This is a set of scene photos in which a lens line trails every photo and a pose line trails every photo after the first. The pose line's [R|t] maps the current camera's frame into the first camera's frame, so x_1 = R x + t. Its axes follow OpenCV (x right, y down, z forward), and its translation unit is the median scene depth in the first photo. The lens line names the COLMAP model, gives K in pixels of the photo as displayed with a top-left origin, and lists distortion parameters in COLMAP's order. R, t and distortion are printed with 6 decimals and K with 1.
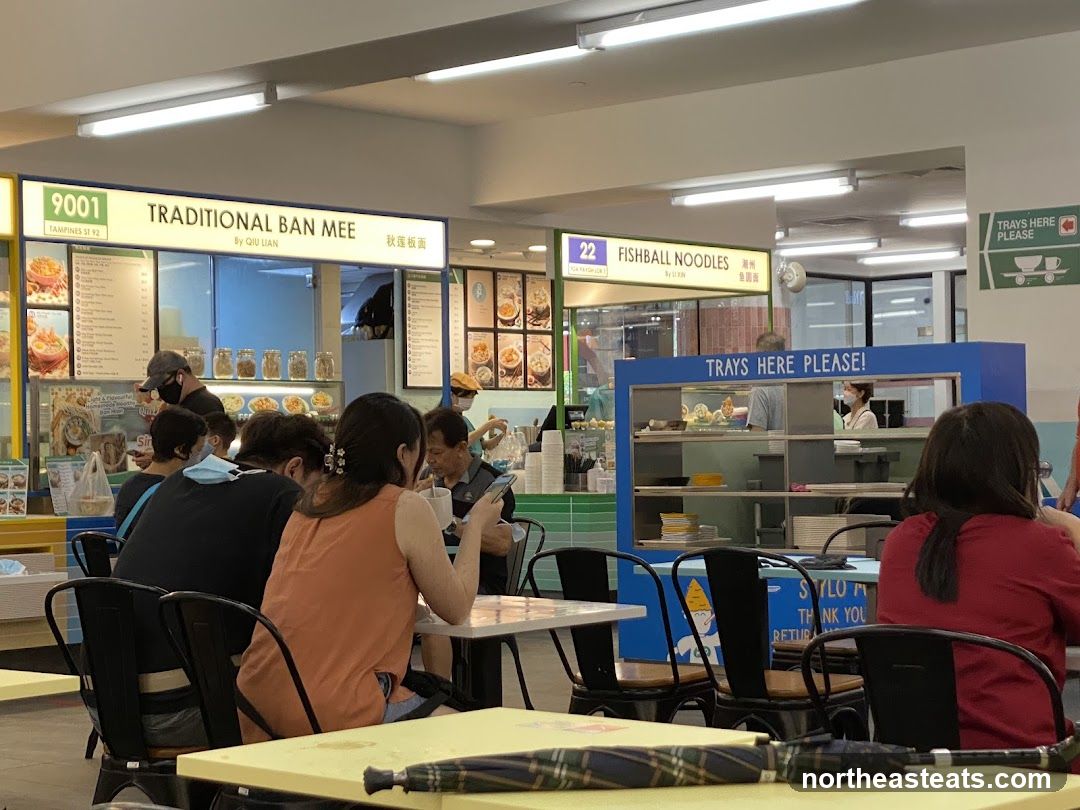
lens RADIAL K [[2146.3, 0, 540.0], [0, 2146.3, 405.0], [0, 0, 1]] dist [0.004832, -0.006841]
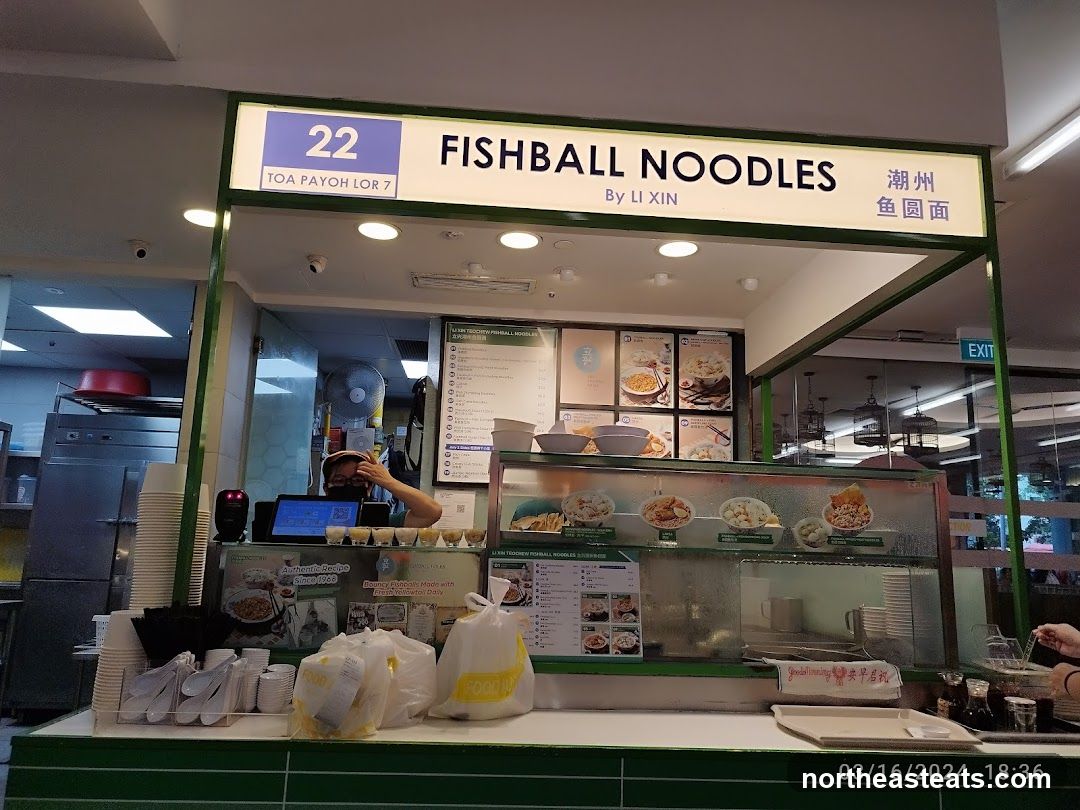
lens RADIAL K [[767.7, 0, 540.0], [0, 767.7, 405.0], [0, 0, 1]] dist [0.003760, 0.002105]
pose [[0.722720, -0.091459, -0.685063, 0.147052], [-0.029318, 0.986256, -0.162600, 0.007180], [0.690519, 0.137599, 0.710106, 0.851514]]
